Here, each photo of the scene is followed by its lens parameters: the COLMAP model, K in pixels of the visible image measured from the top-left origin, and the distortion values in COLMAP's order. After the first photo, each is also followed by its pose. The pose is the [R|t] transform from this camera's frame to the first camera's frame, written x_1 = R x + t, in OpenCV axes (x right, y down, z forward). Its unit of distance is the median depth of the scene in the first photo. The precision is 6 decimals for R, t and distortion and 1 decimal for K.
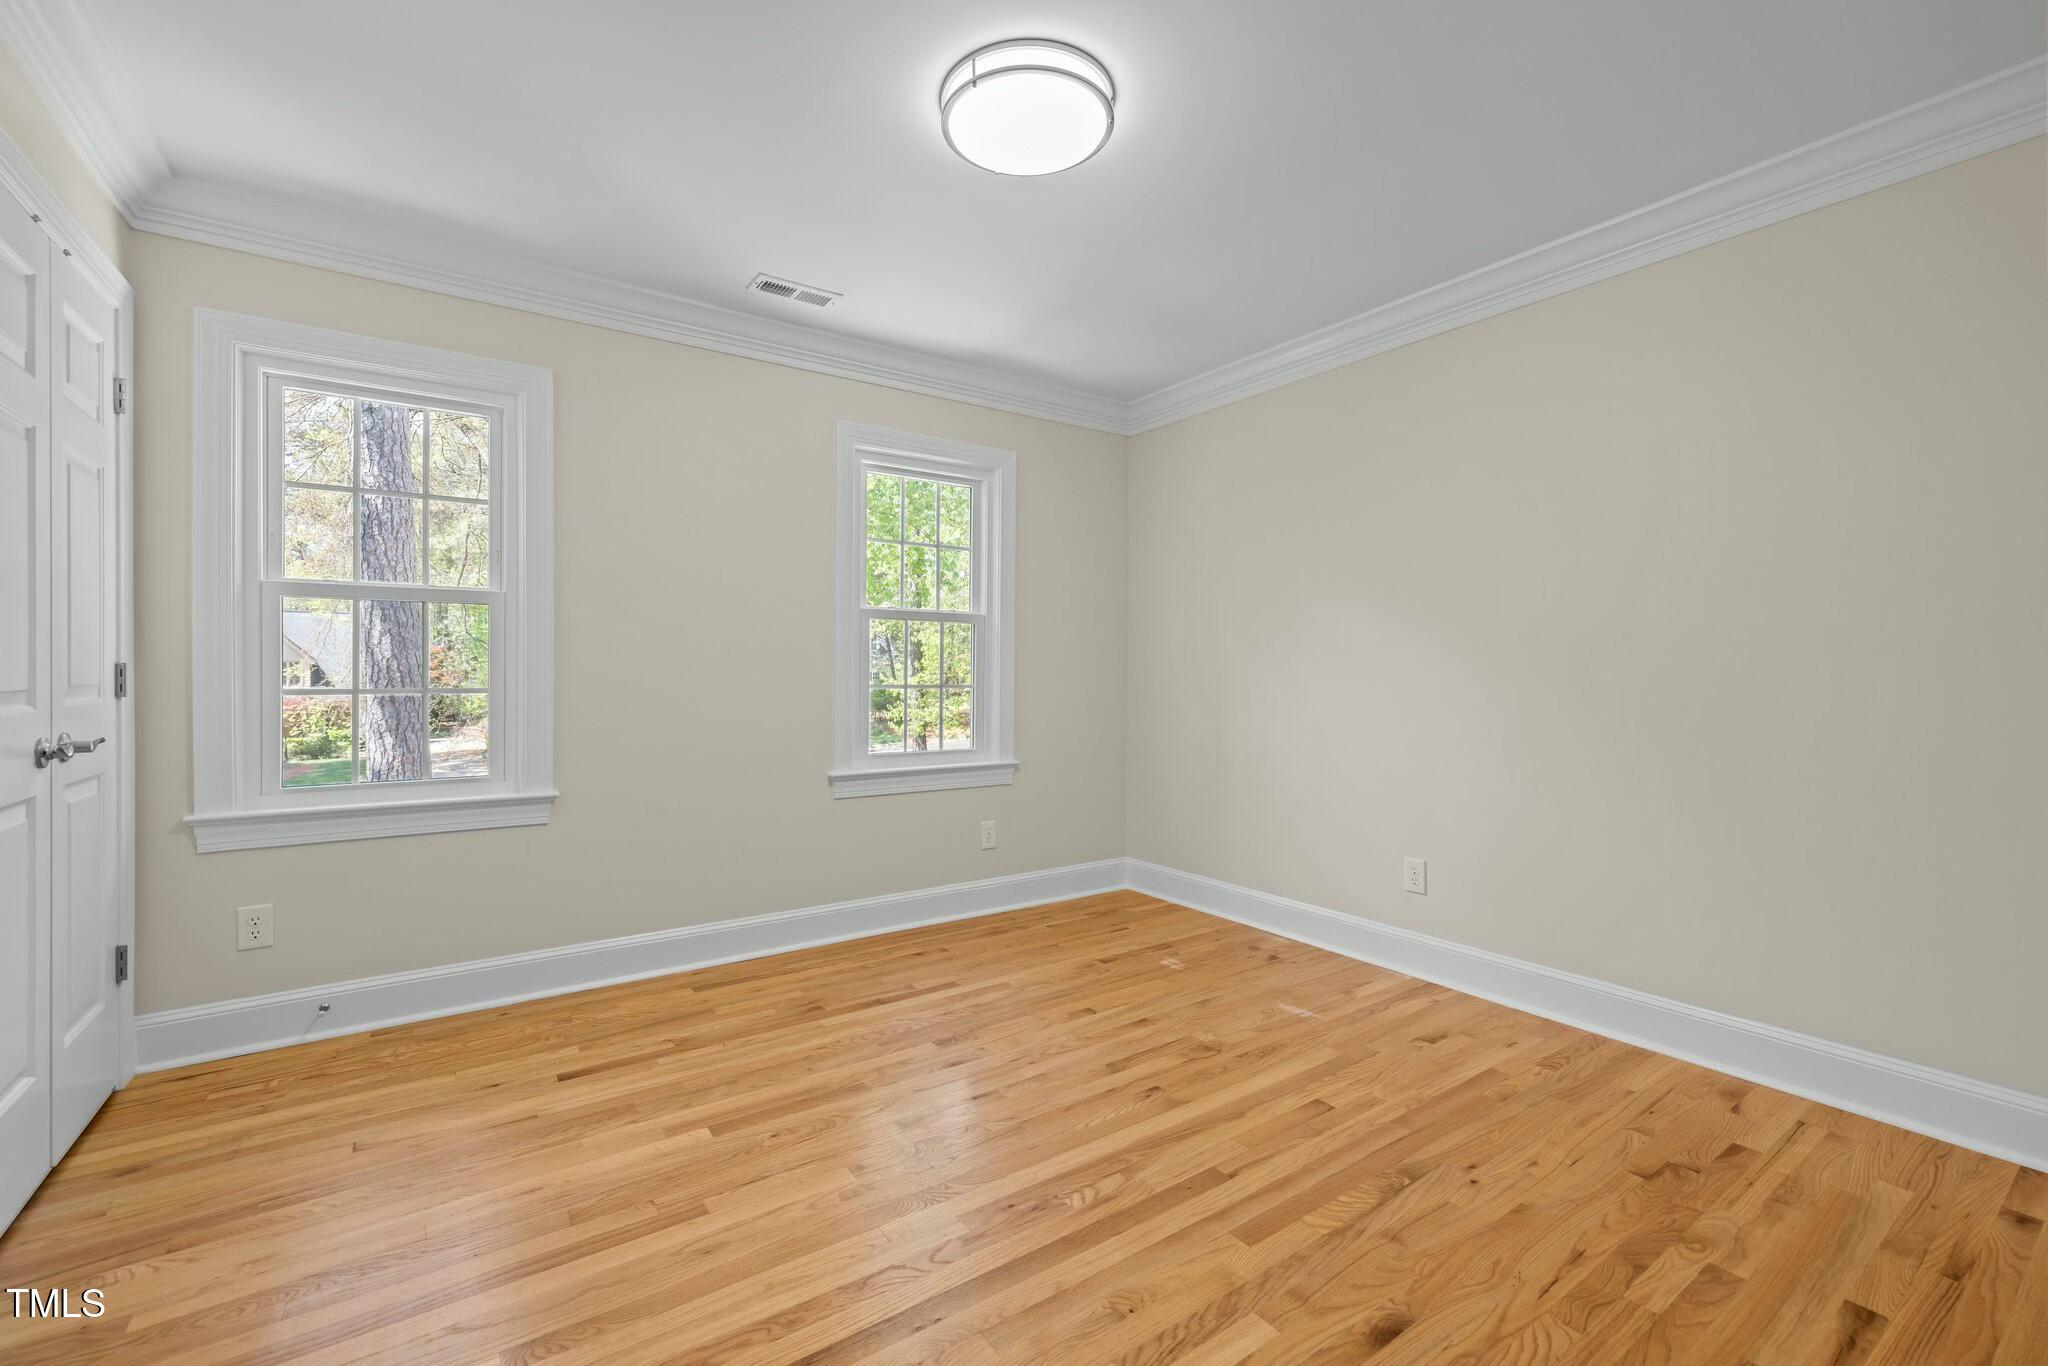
lens RADIAL K [[858.3, 0, 1024.1], [0, 858.3, 679.2], [0, 0, 1]] dist [-0.007939, -0.000078]
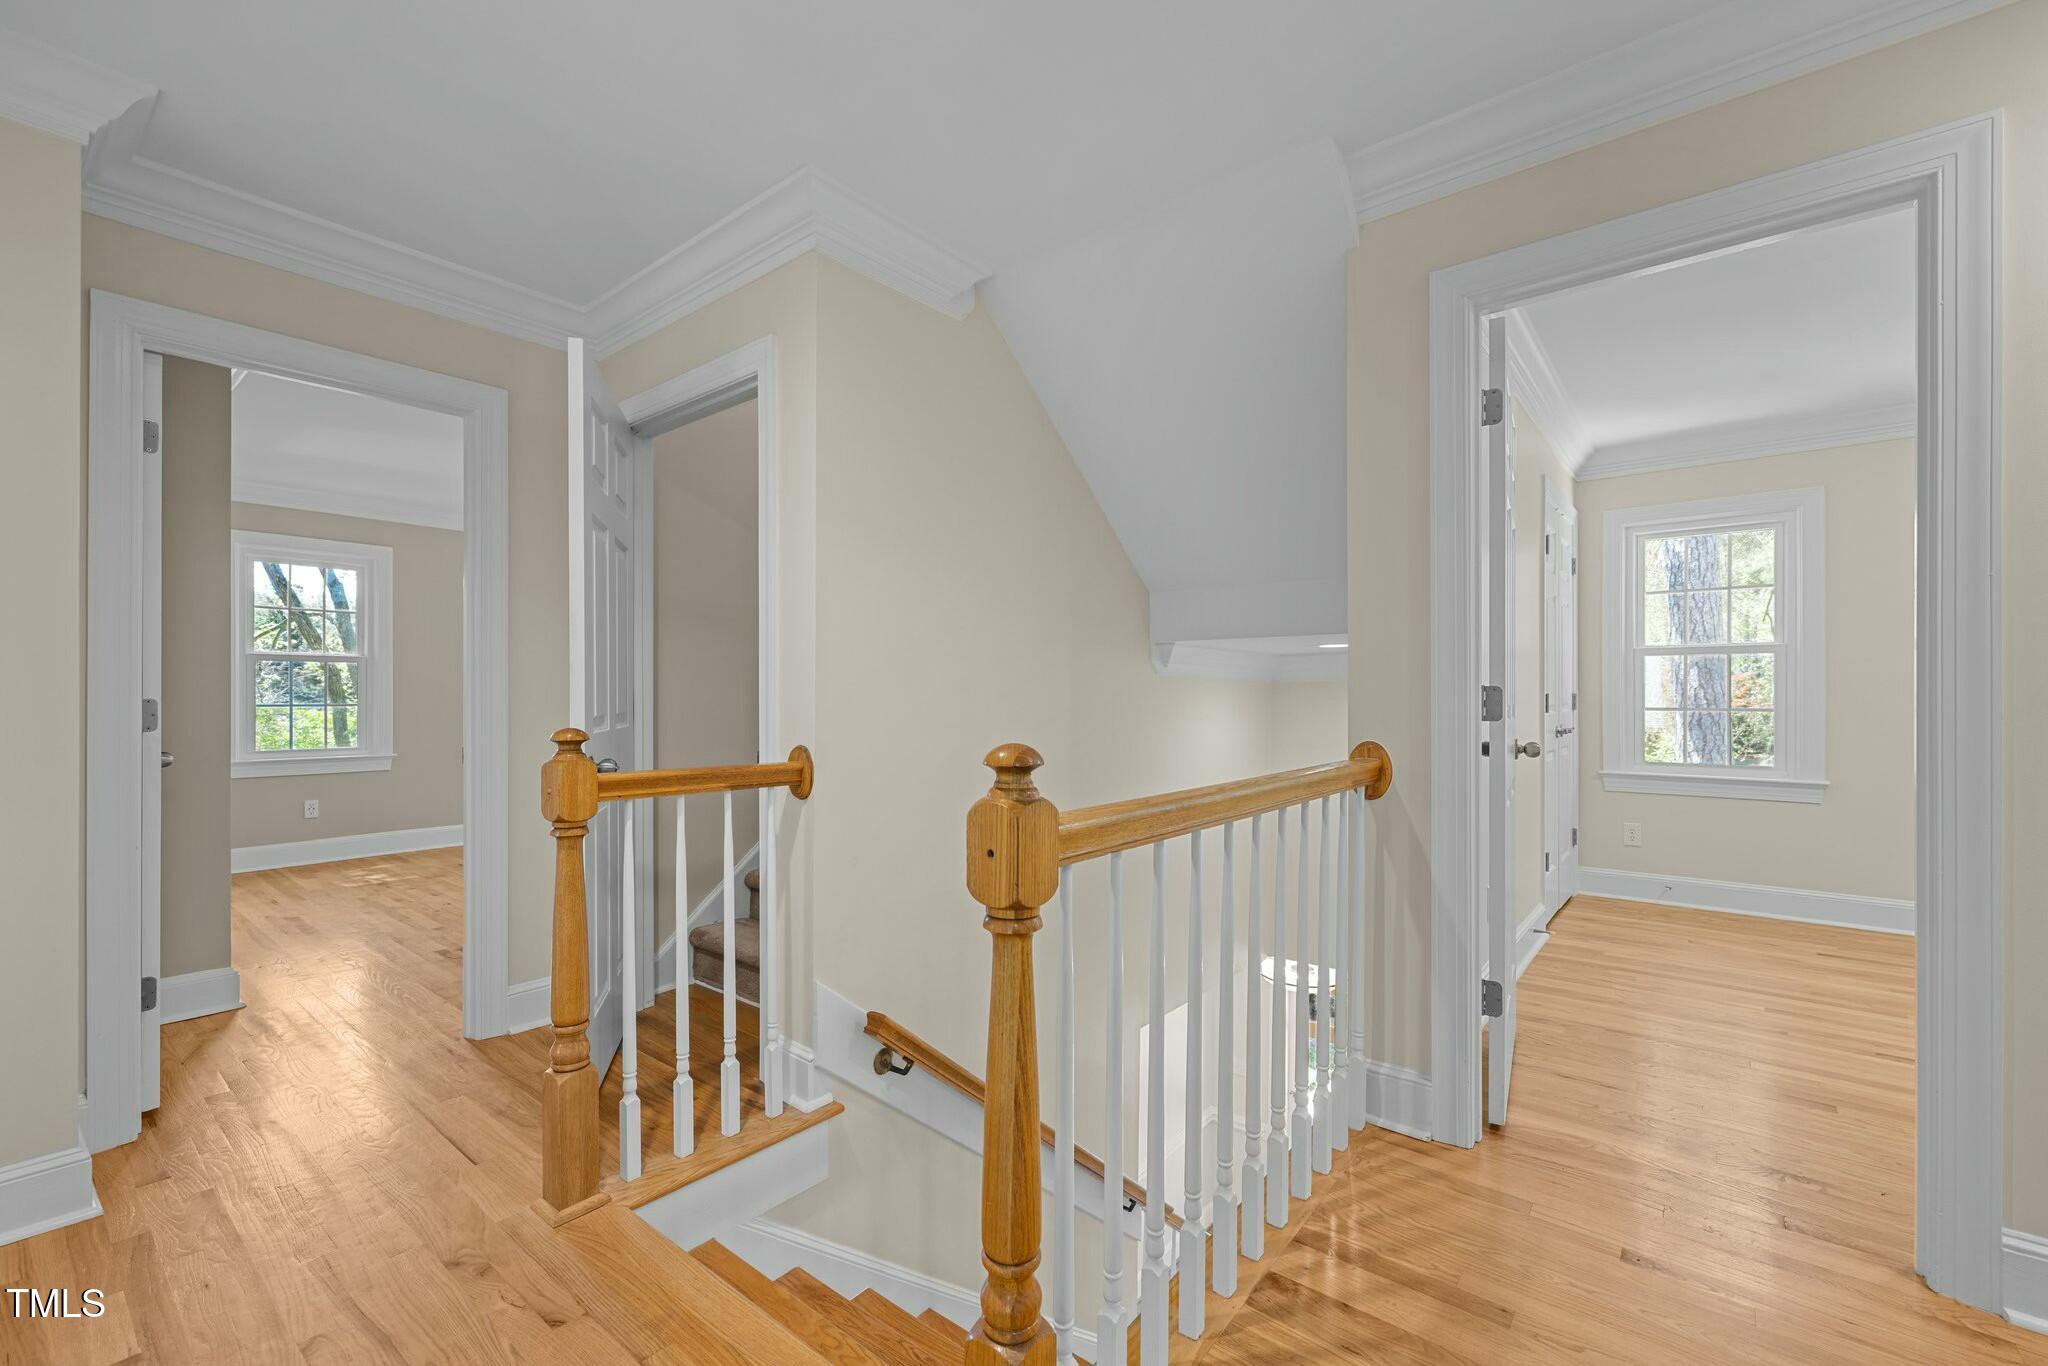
lens RADIAL K [[858.3, 0, 1017.6], [0, 858.3, 699.0], [0, 0, 1]] dist [-0.007939, -0.000078]
pose [[0.260866, -0.004415, -0.965365, 0.457670], [-0.006143, 0.999962, -0.006233, 0.012210], [0.965356, 0.007556, 0.260828, -0.652003]]
